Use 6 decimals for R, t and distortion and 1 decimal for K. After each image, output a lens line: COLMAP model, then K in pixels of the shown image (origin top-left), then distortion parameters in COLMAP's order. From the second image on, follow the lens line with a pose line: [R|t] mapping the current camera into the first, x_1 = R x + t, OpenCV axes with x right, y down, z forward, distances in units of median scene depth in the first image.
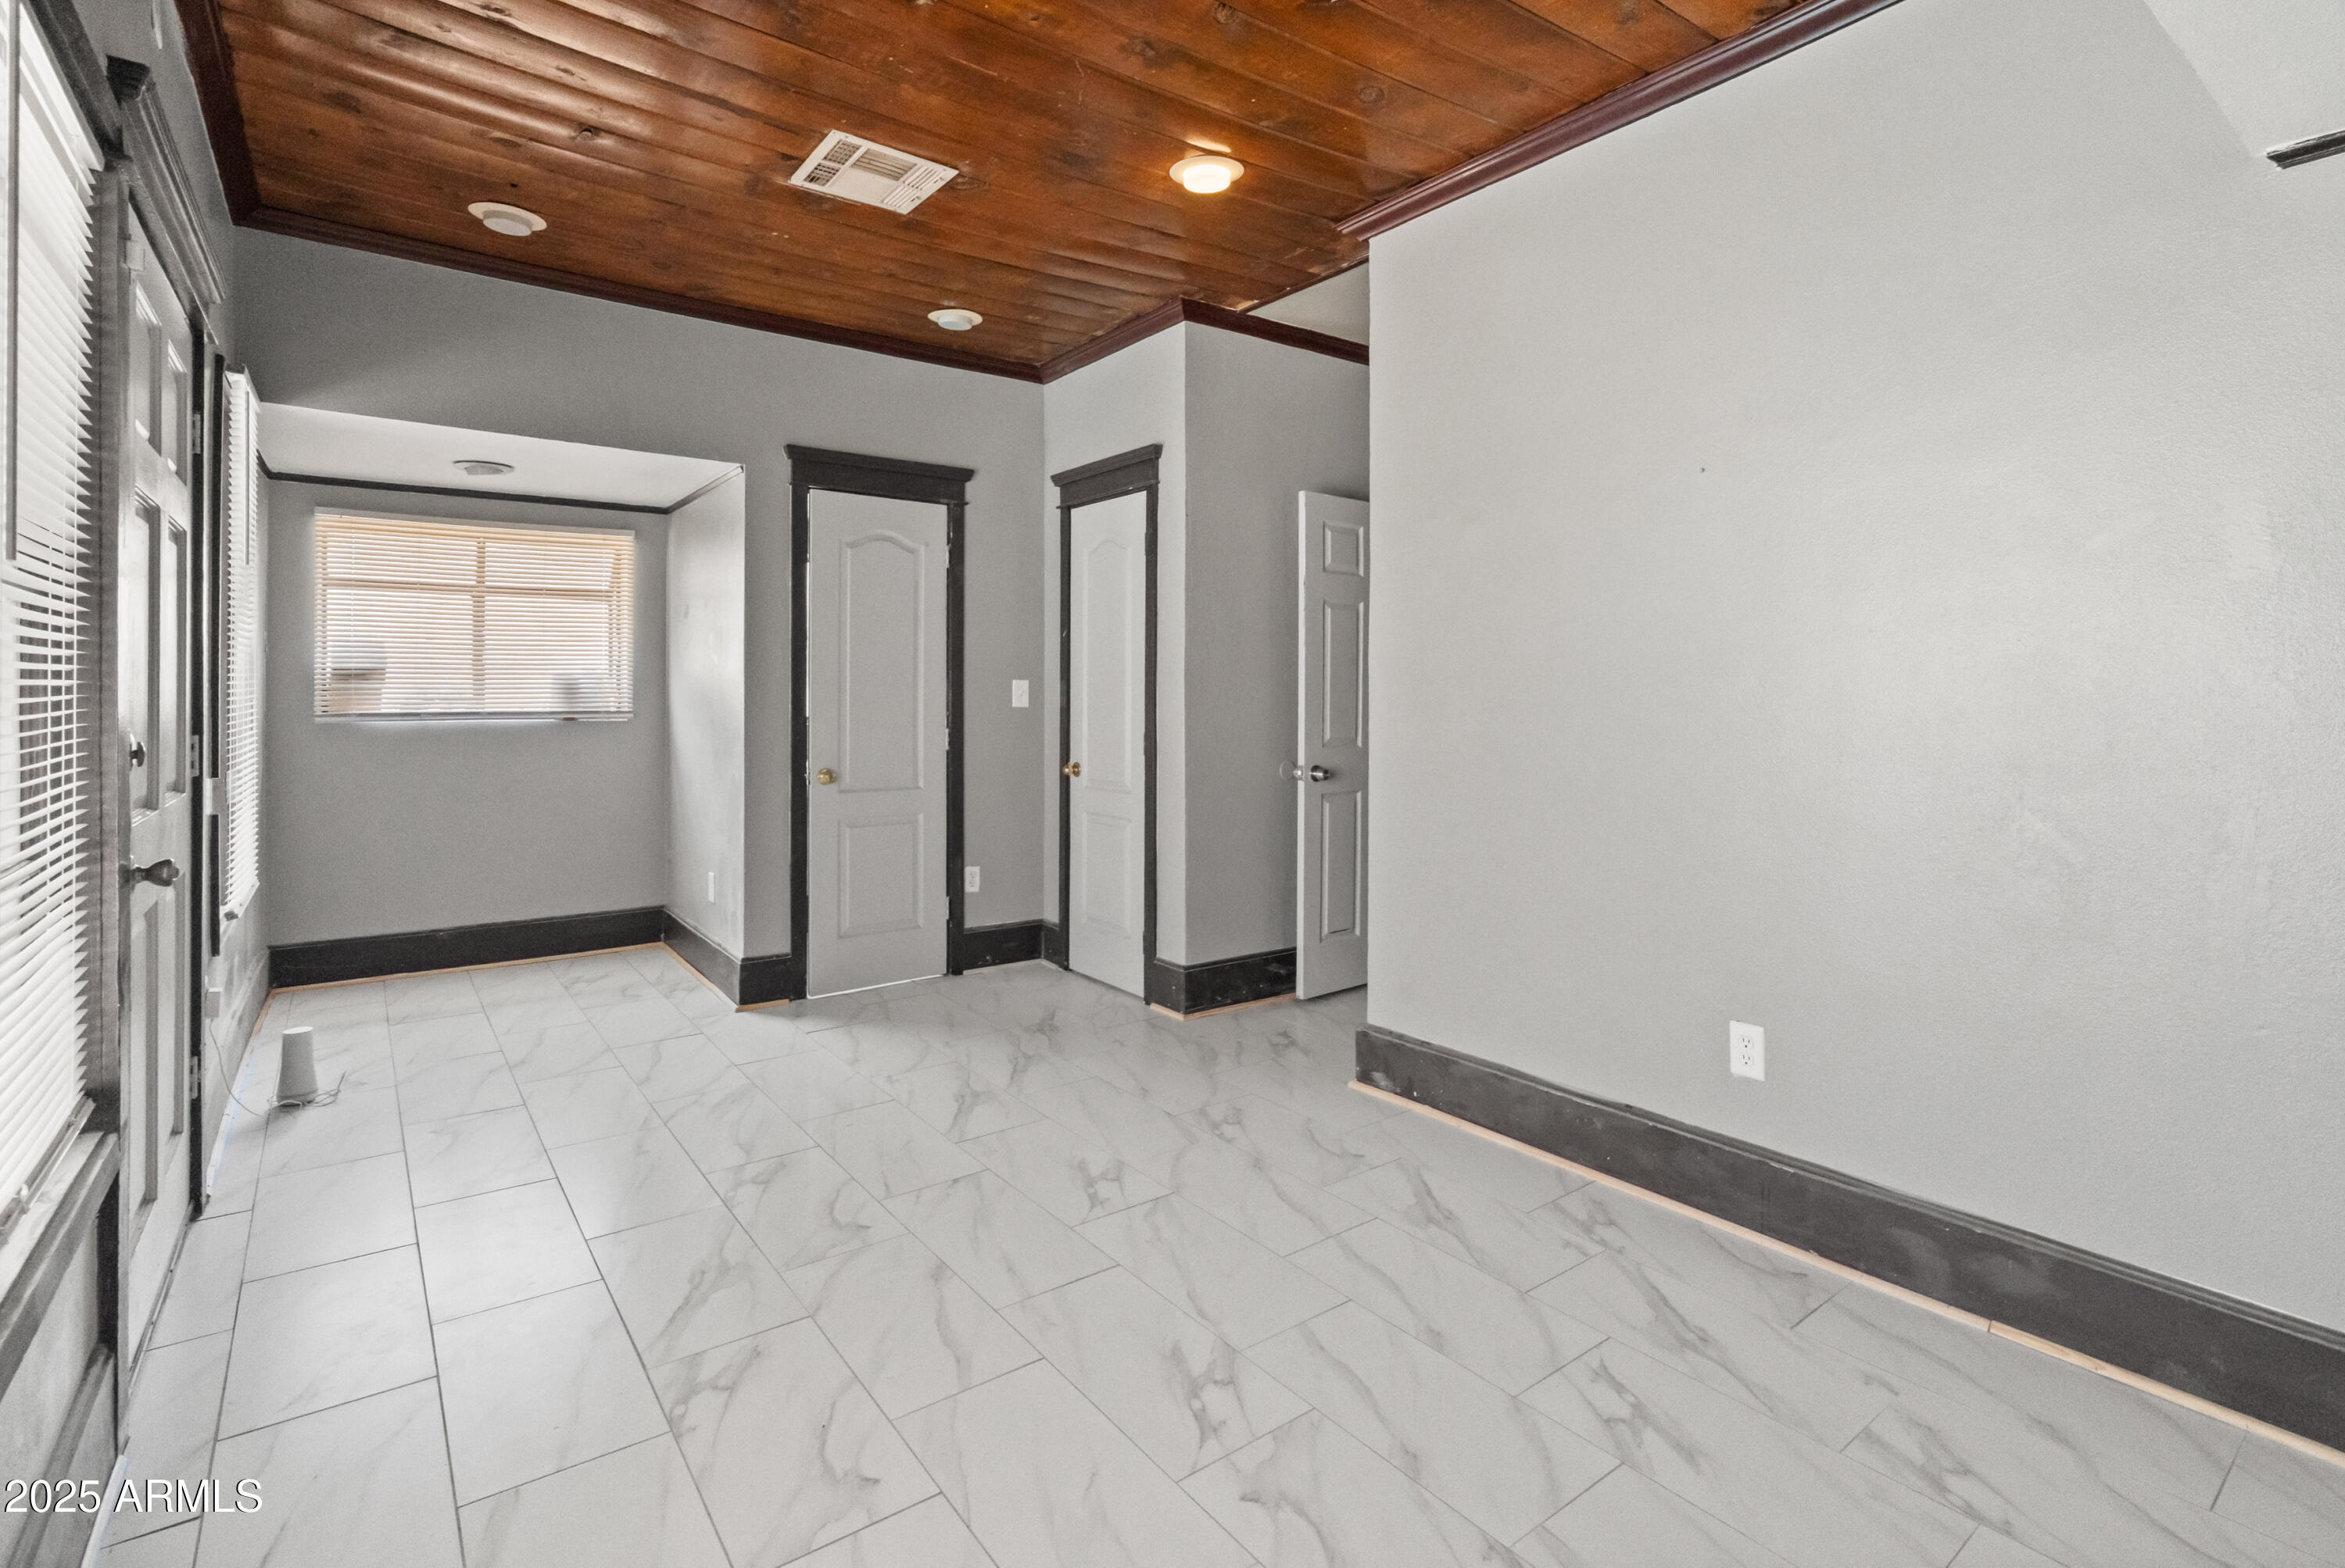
lens RADIAL K [[1092.4, 0, 1205.2], [0, 1092.4, 697.7], [0, 0, 1]] dist [-0.015047, 0.002876]
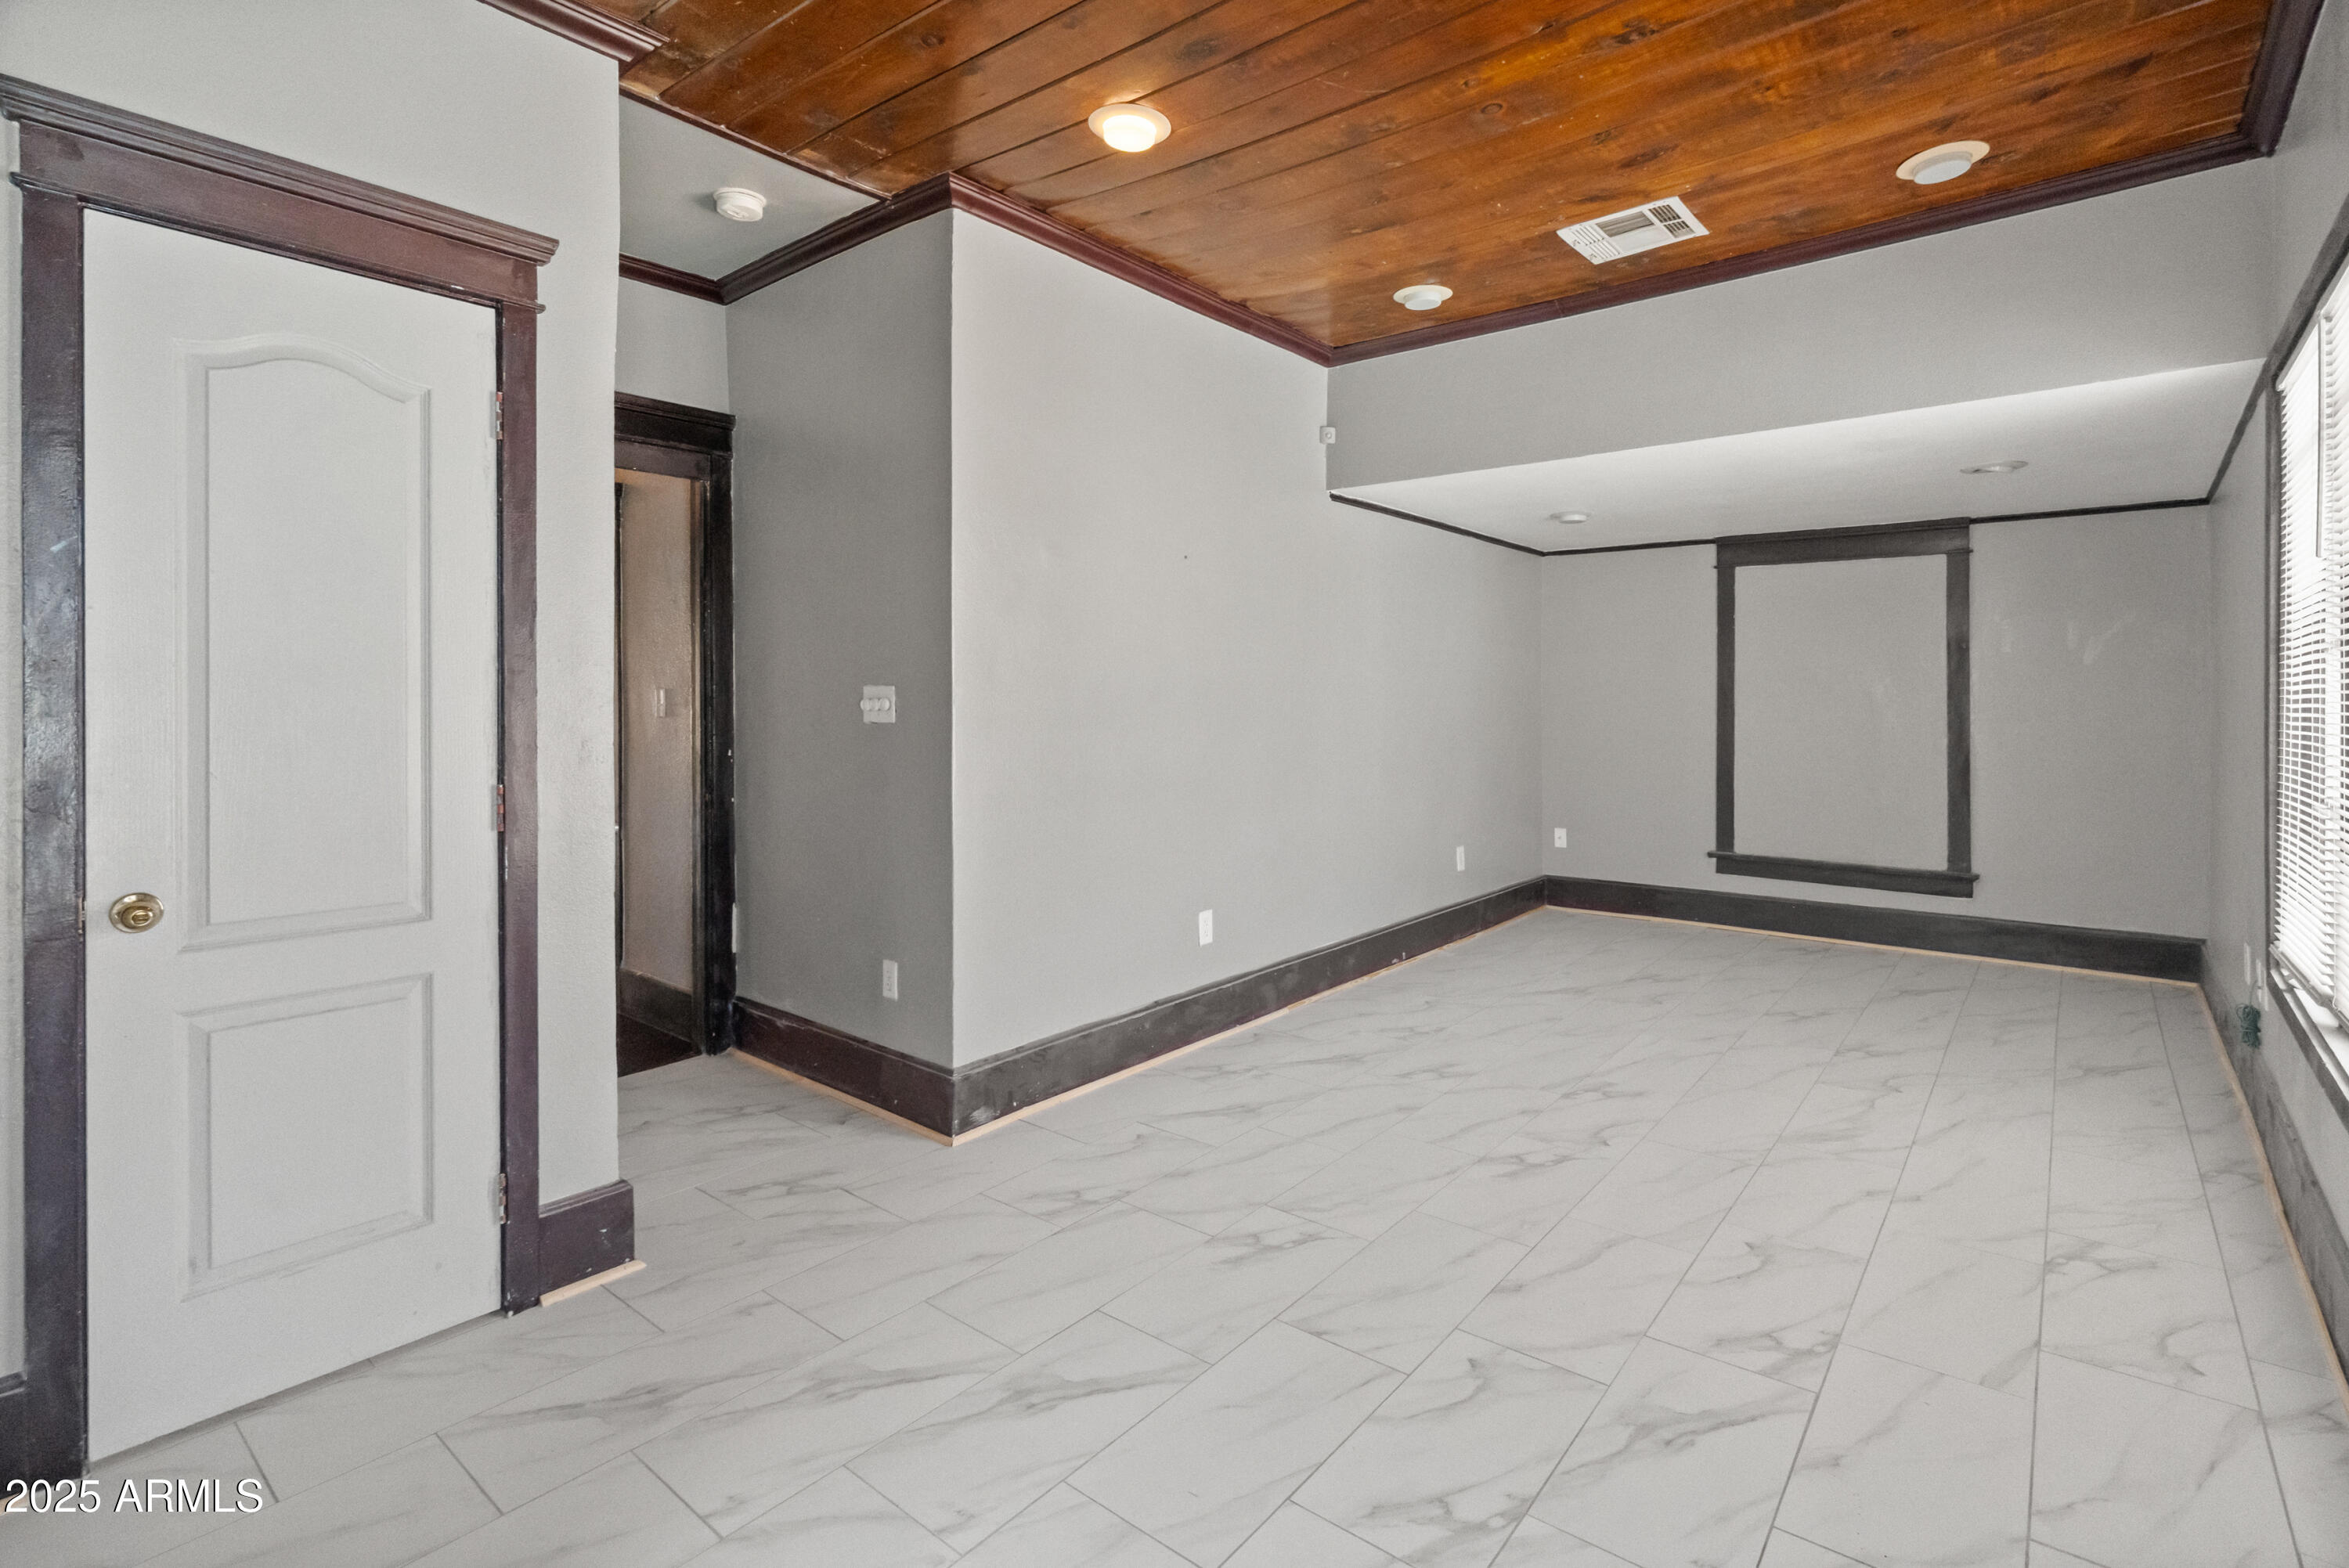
lens RADIAL K [[1094.2, 0, 1149.1], [0, 1094.2, 709.5], [0, 0, 1]] dist [-0.015047, 0.002876]
pose [[-0.195194, -0.009180, 0.980722, -1.085668], [0.006097, 0.999926, 0.010573, -0.013603], [-0.980746, 0.008043, -0.195123, 1.425404]]
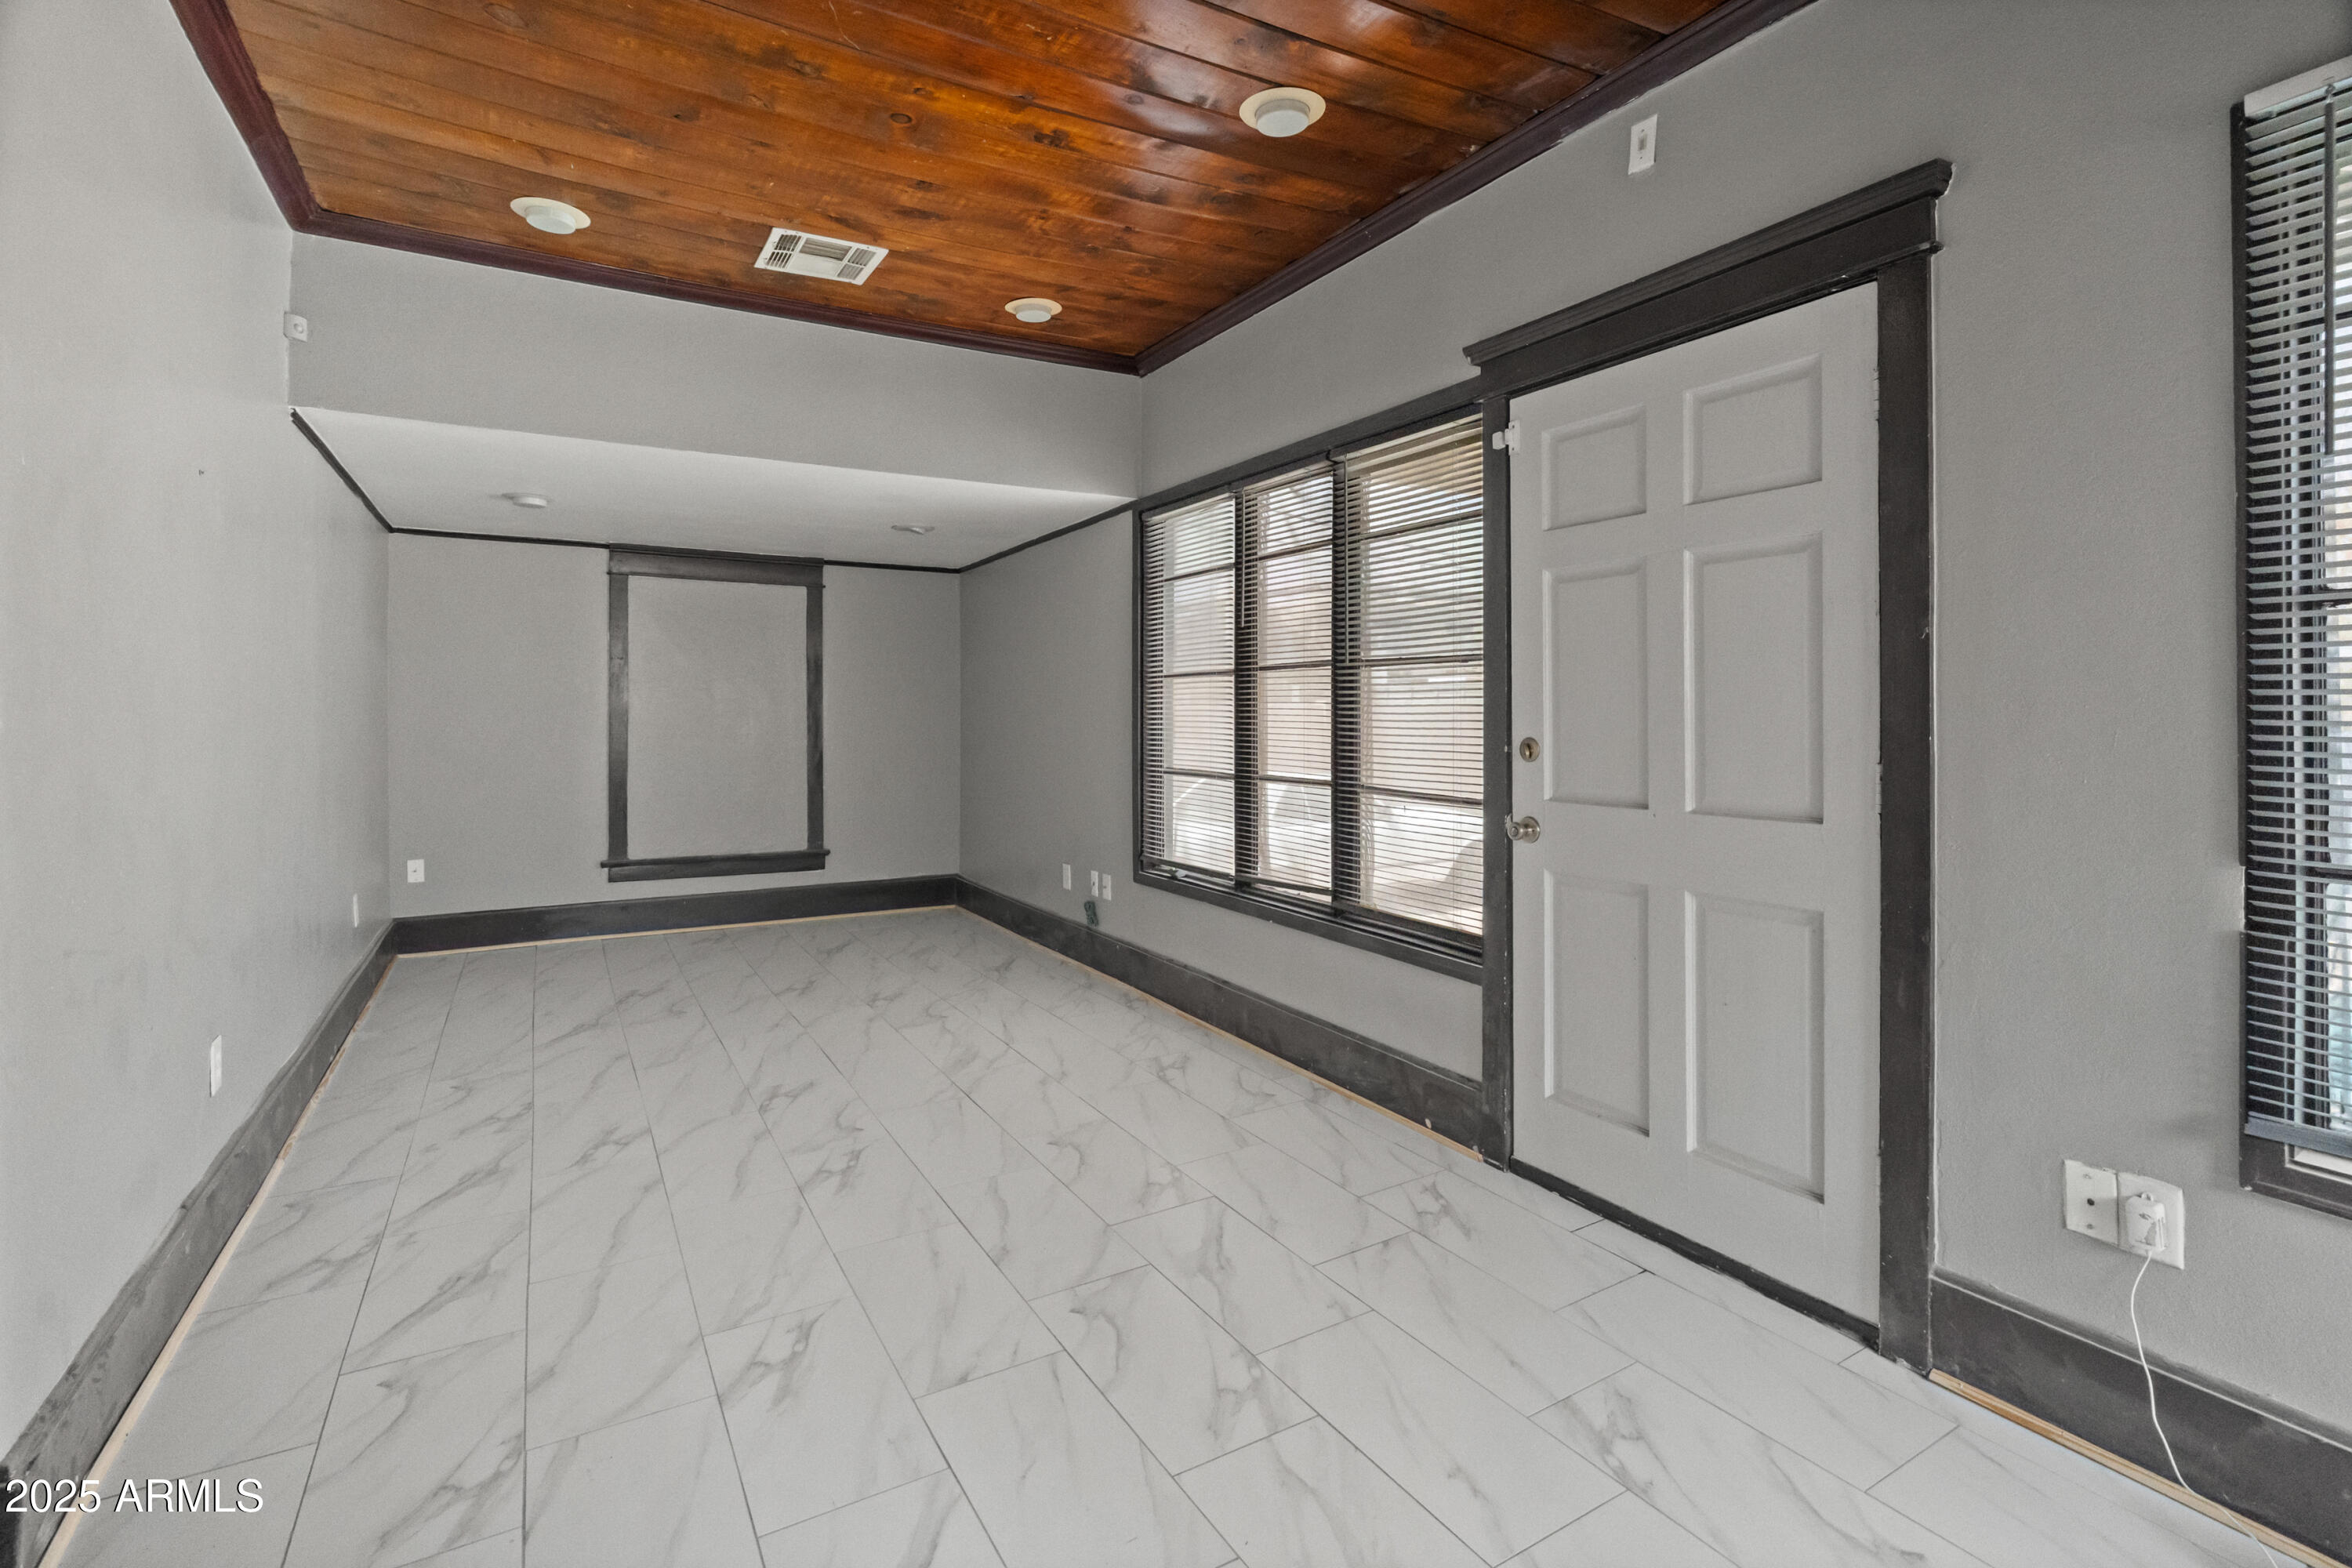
lens RADIAL K [[1095.7, 0, 1183.3], [0, 1095.7, 707.2], [0, 0, 1]] dist [-0.015047, 0.002876]
pose [[-0.990740, -0.001642, 0.135760, -0.531584], [-0.001311, 0.999996, 0.002533, -0.008727], [-0.135764, 0.002332, -0.990738, 1.911631]]
